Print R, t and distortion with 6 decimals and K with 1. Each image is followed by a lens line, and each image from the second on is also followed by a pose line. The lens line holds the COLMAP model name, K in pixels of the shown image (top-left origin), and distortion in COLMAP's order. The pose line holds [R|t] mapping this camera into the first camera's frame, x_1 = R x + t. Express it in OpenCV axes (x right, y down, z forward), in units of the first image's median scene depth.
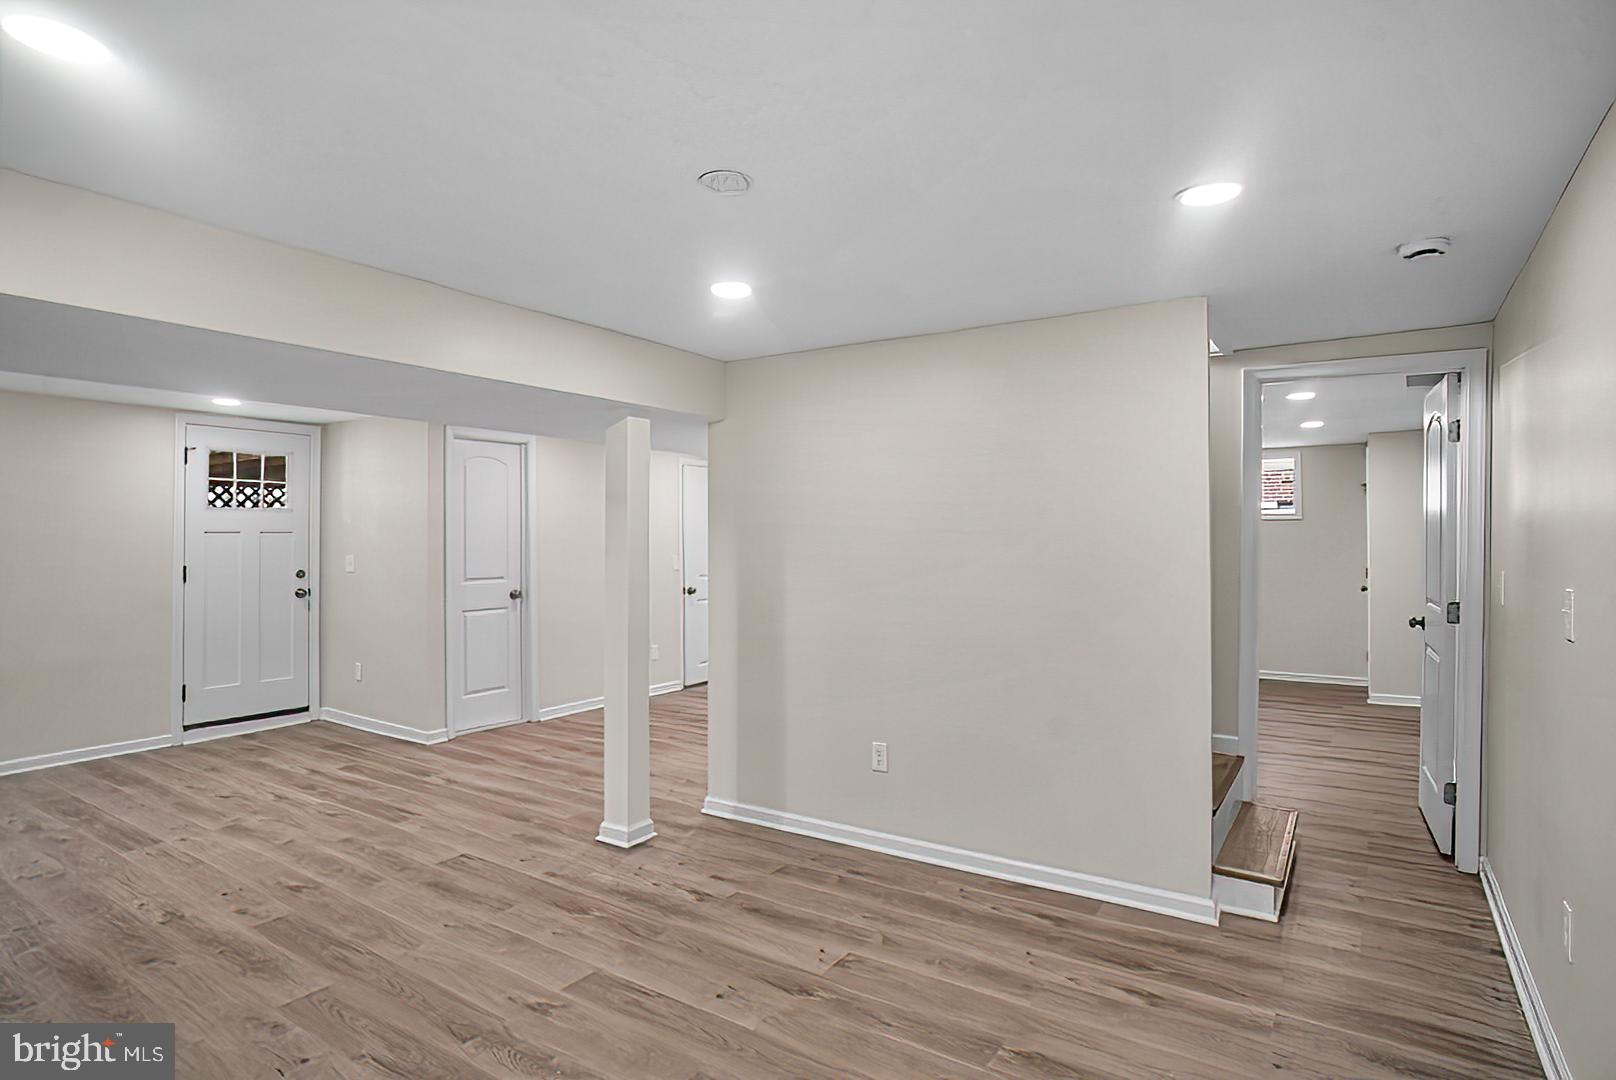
lens RADIAL K [[854.6, 0, 810.4], [0, 854.6, 520.8], [0, 0, 1]] dist [-0.051060, 0.024766]
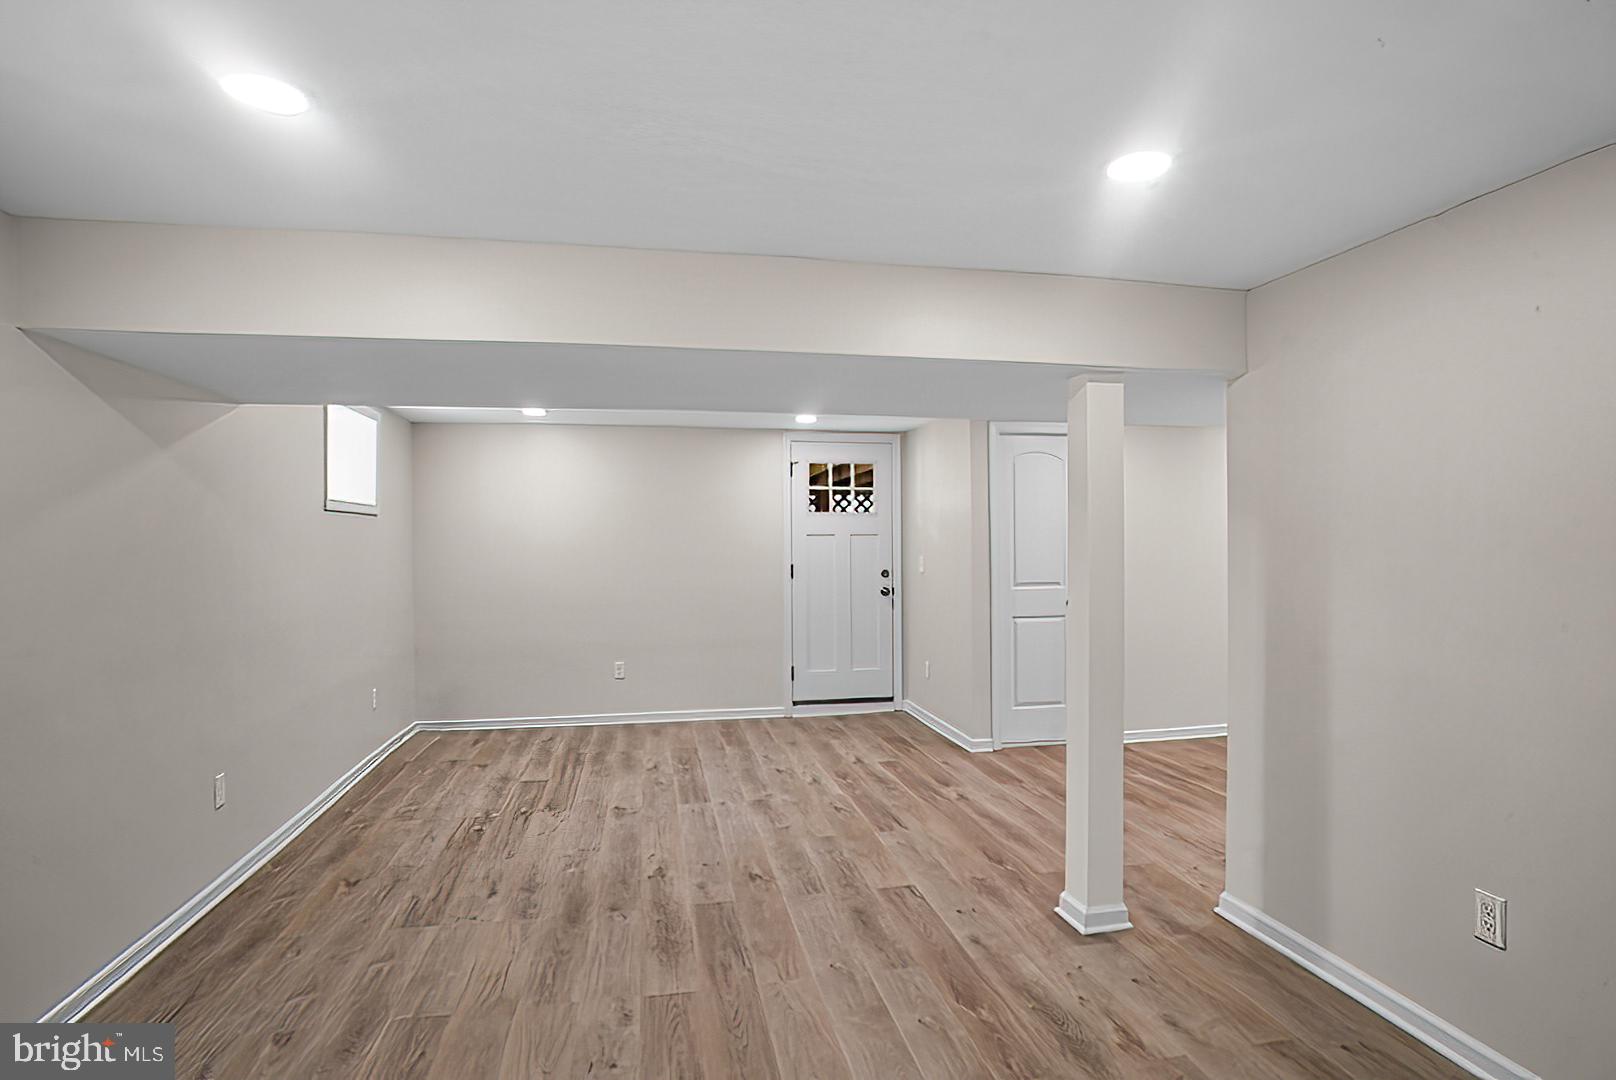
lens RADIAL K [[846.8, 0, 808.0], [0, 846.8, 540.0], [0, 0, 1]] dist [-0.064239, 0.036833]
pose [[0.704424, -0.000341, -0.709779, 0.143151], [0.014916, 0.999786, 0.014324, 0.005804], [0.709623, -0.020677, 0.704278, 0.266803]]
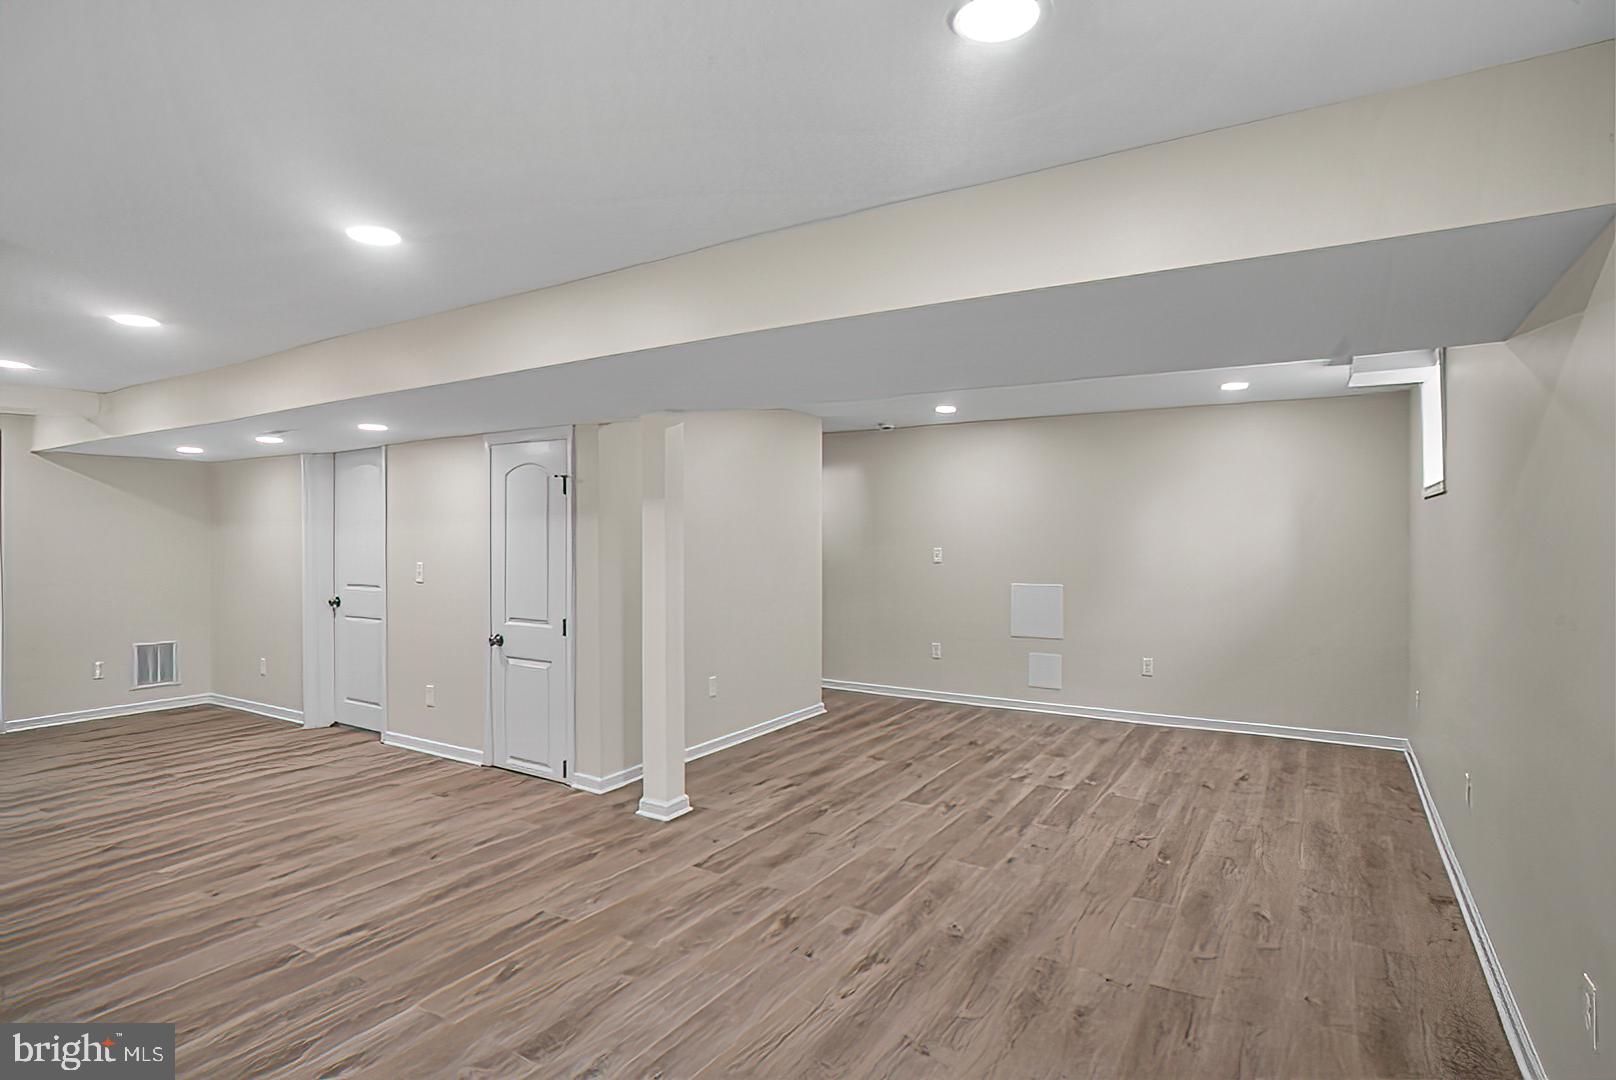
lens RADIAL K [[846.8, 0, 808.0], [0, 846.8, 540.0], [0, 0, 1]] dist [-0.064239, 0.036833]
pose [[-0.036374, -0.007797, 0.999308, -1.250025], [-0.017156, 0.999827, 0.007177, 0.019147], [-0.999191, -0.016883, -0.036501, 0.843473]]
